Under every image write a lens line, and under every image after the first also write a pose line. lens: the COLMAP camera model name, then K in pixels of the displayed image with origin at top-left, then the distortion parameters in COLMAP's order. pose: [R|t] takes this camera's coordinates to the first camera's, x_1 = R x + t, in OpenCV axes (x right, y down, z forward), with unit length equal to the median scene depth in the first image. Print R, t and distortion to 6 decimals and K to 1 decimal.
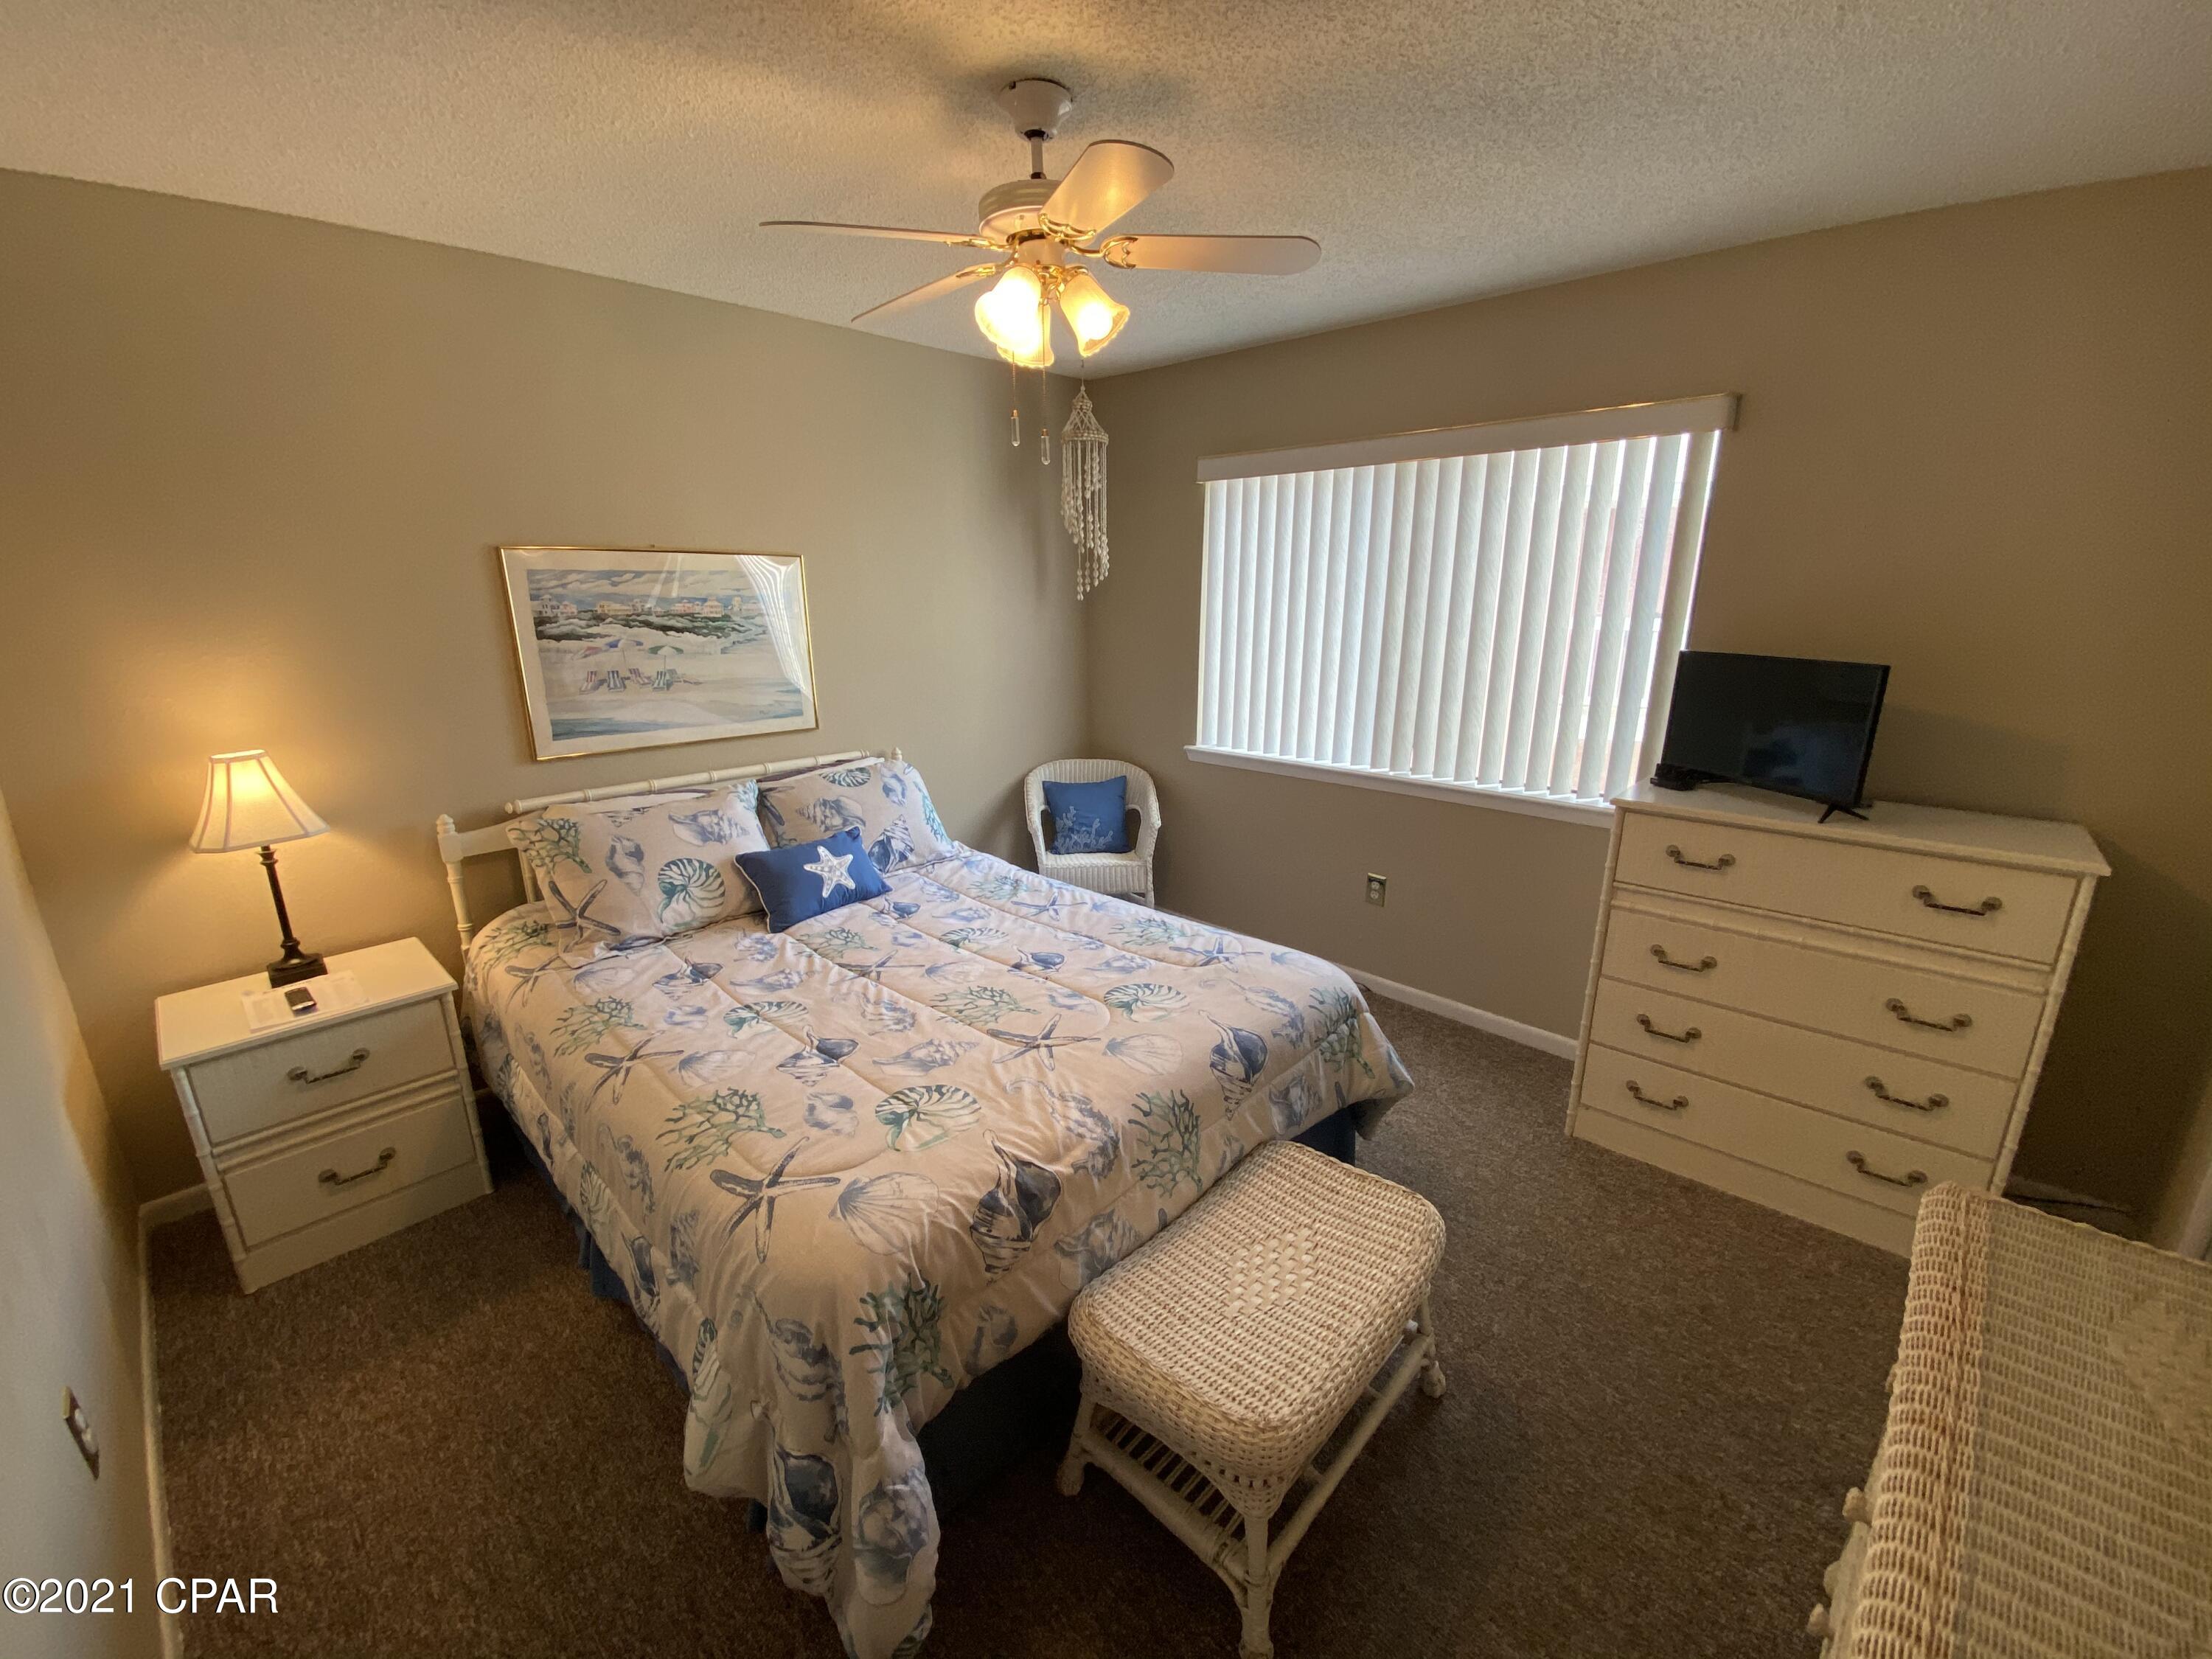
lens RADIAL K [[890.1, 0, 1103.9], [0, 890.1, 830.3], [0, 0, 1]] dist [0.053113, -0.039061]
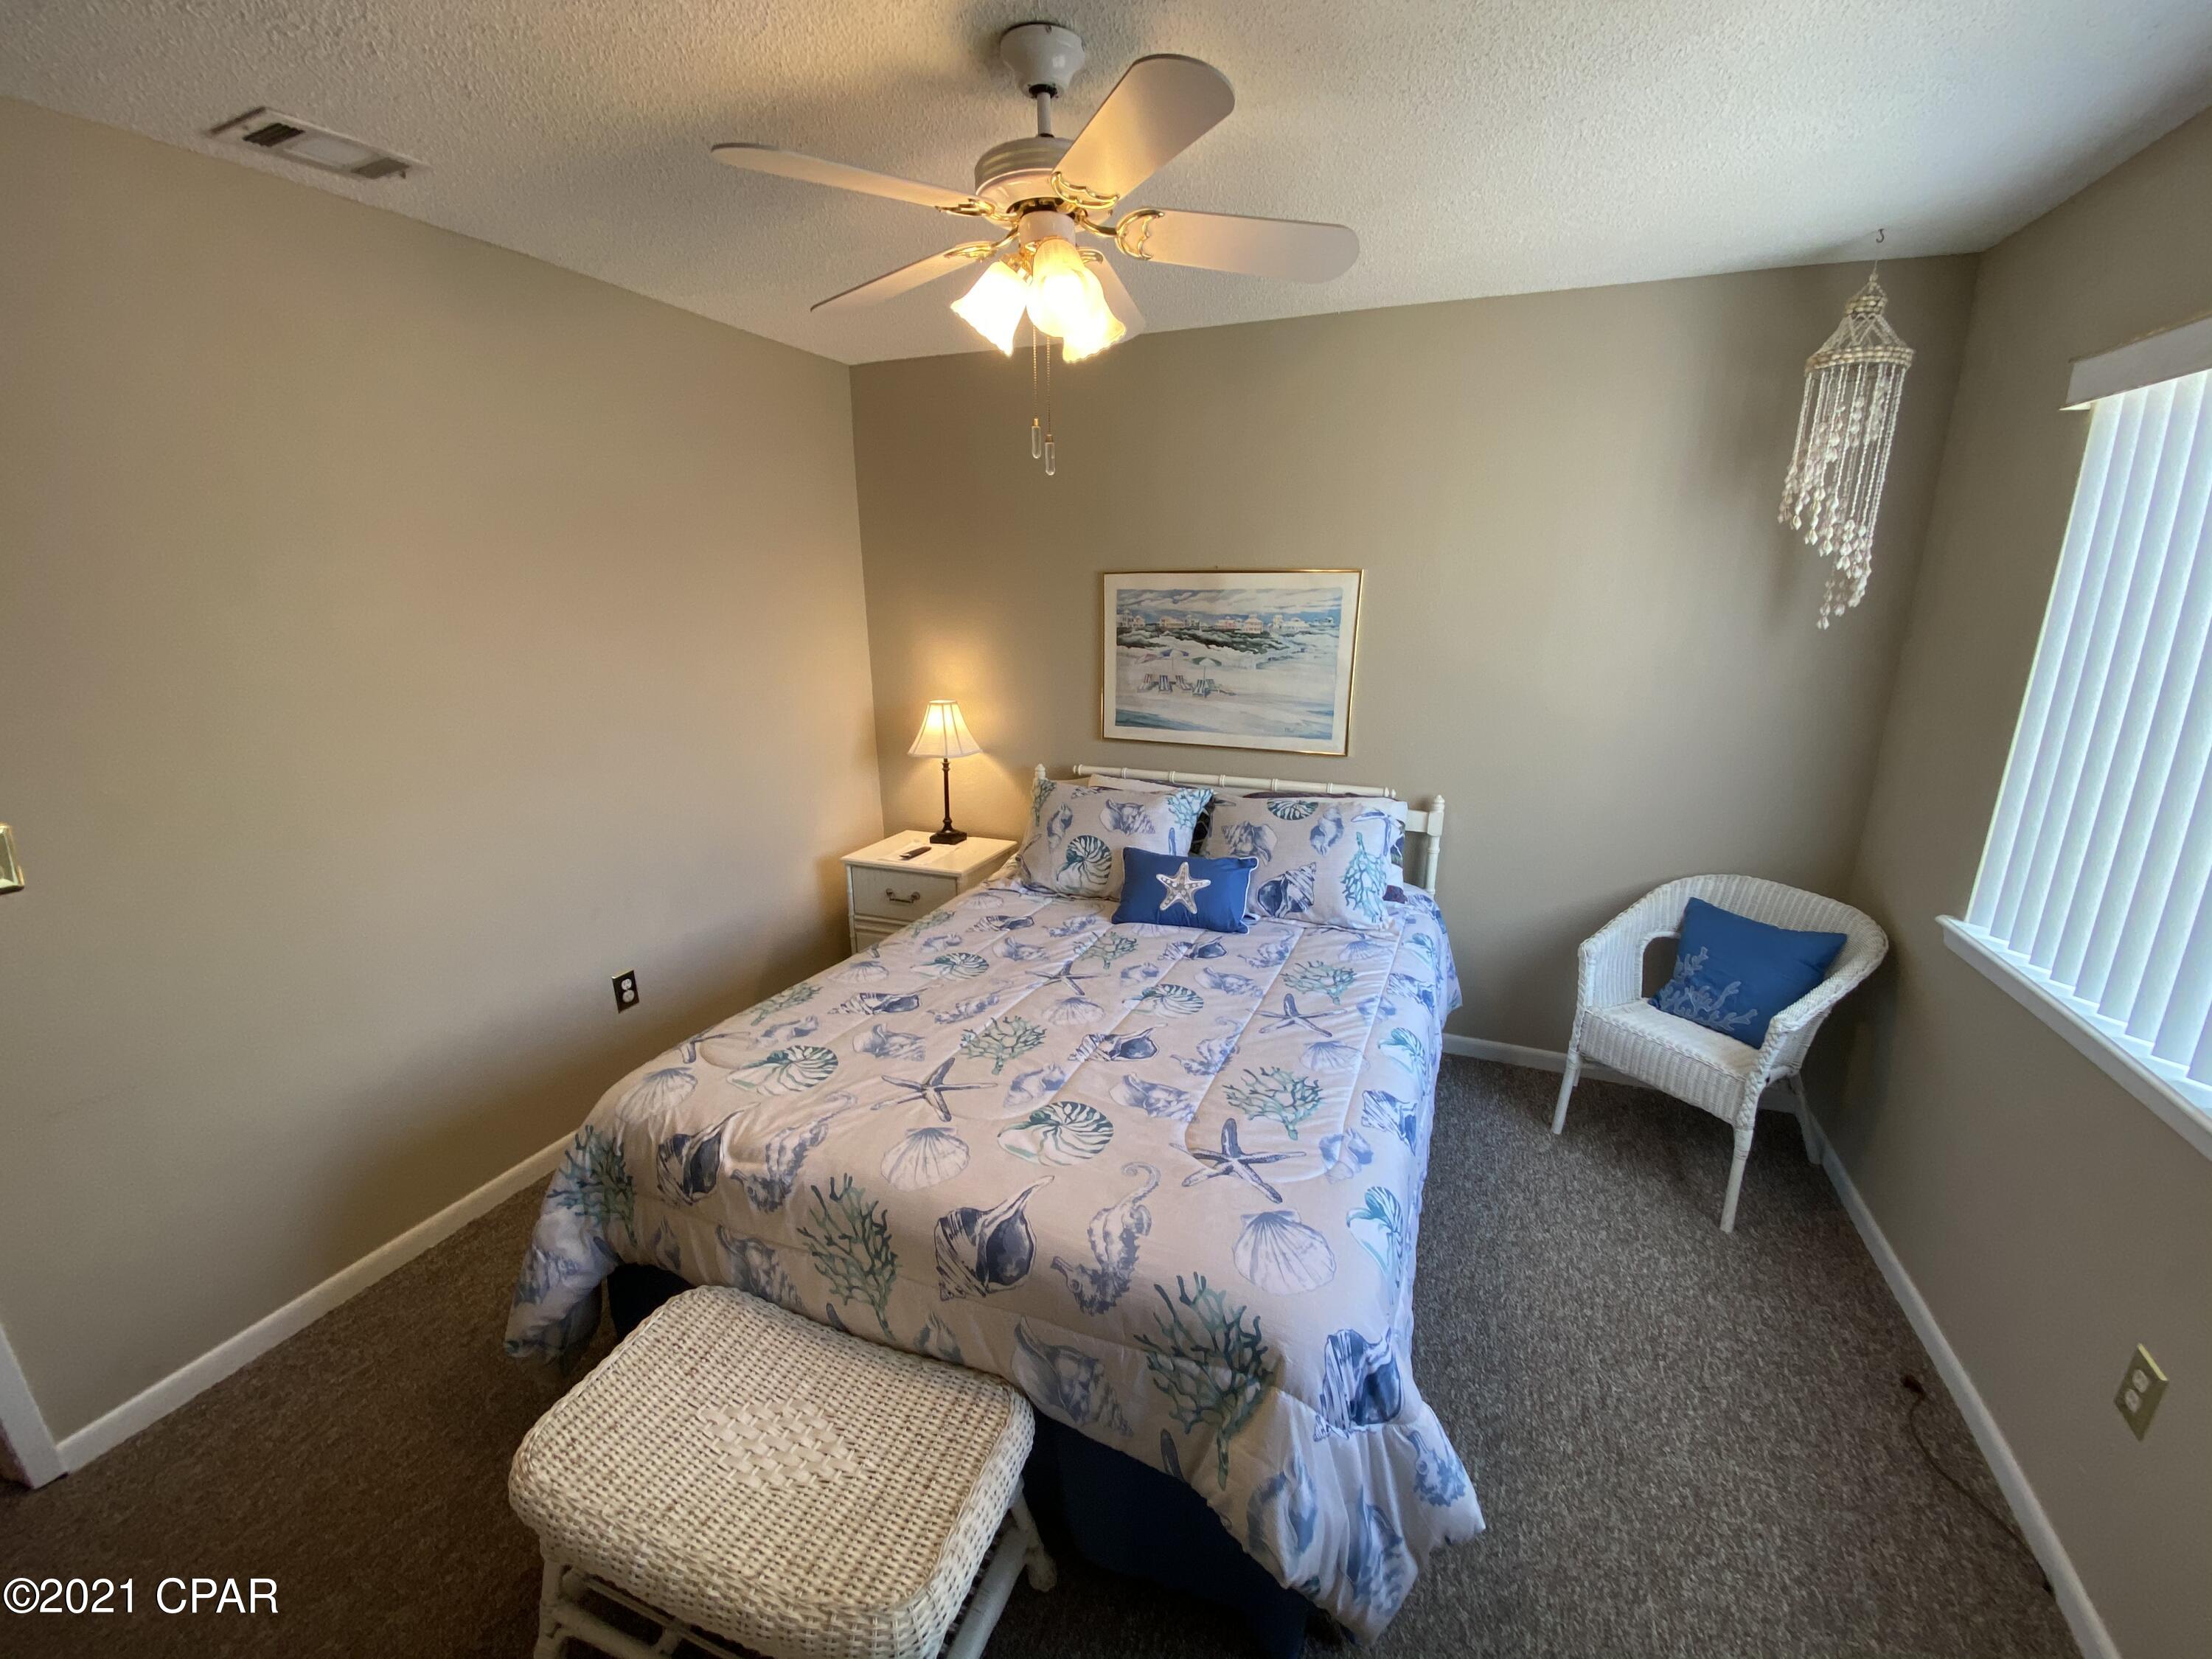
lens RADIAL K [[874.4, 0, 1102.7], [0, 874.4, 840.4], [0, 0, 1]] dist [0.038598, -0.028240]
pose [[0.374791, 0.256272, -0.890986, 0.573652], [-0.249007, 0.953550, 0.169523, -0.165418], [0.893044, 0.158326, 0.421195, 0.545722]]
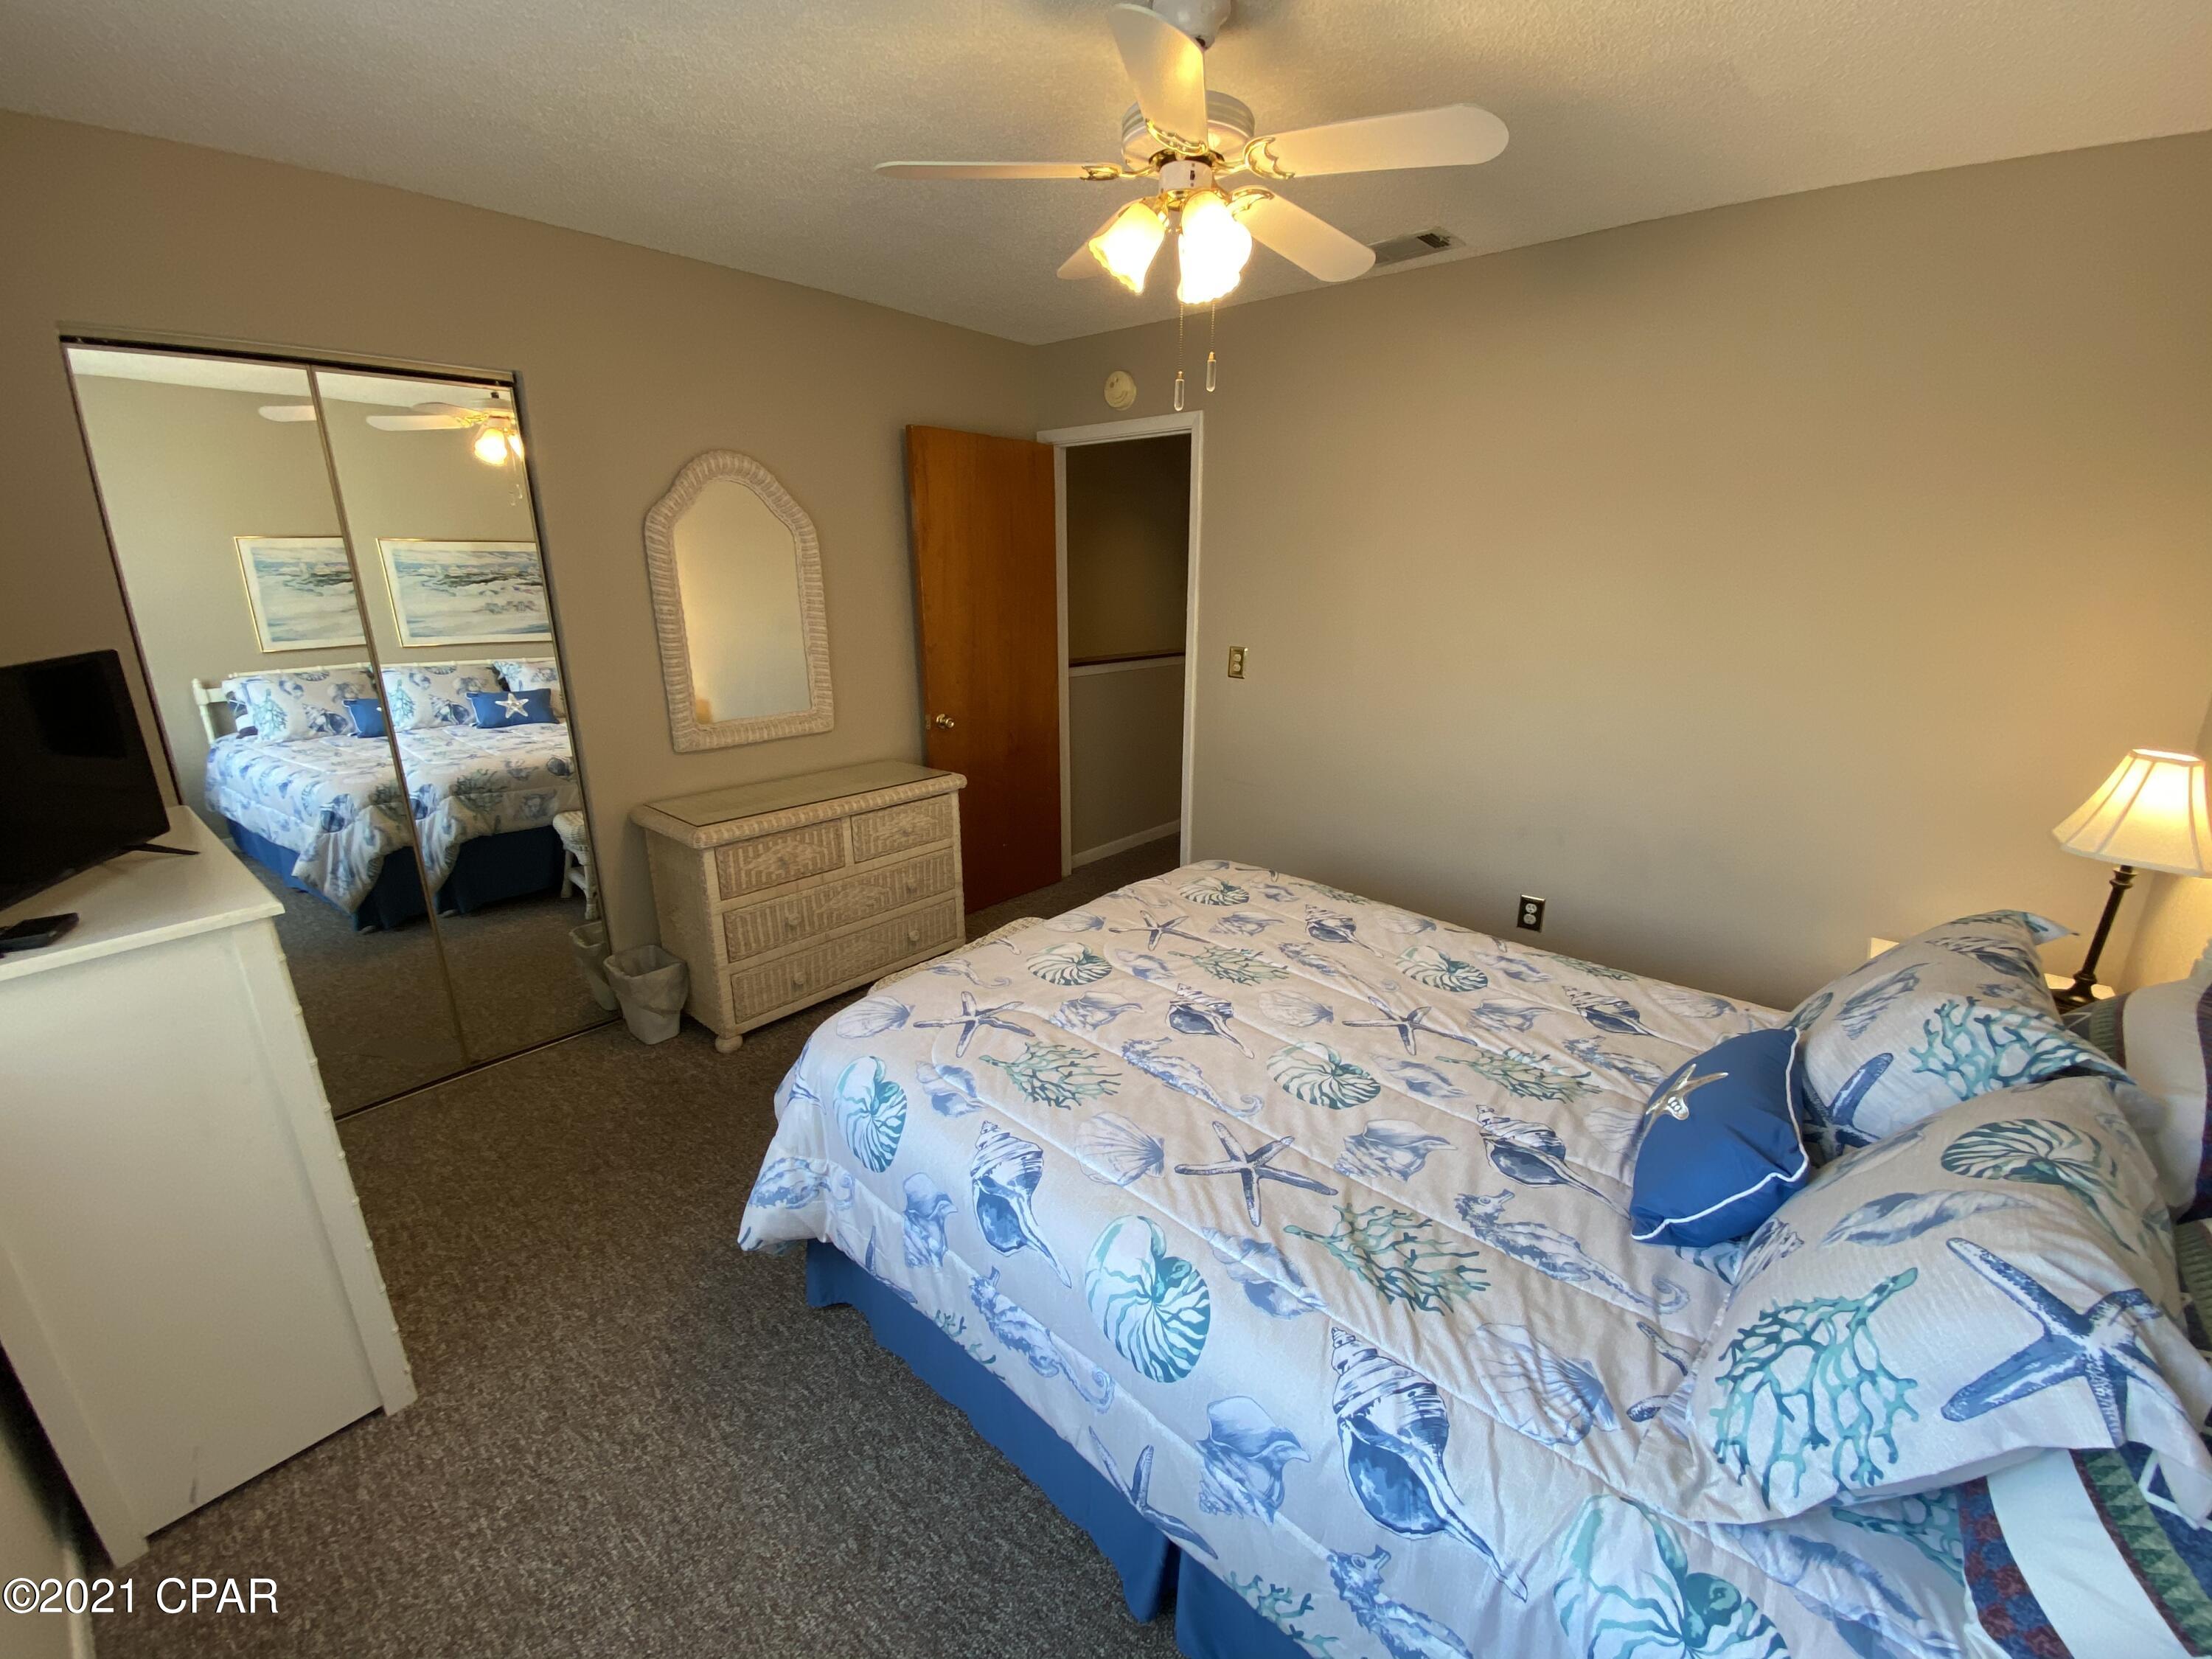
lens RADIAL K [[890.1, 0, 1103.9], [0, 890.1, 830.3], [0, 0, 1]] dist [0.053113, -0.039061]
pose [[-0.998056, 0.016362, -0.060143, 0.054720], [-0.018157, 0.846755, 0.531673, -0.387756], [0.059626, 0.531731, -0.844811, 1.459321]]
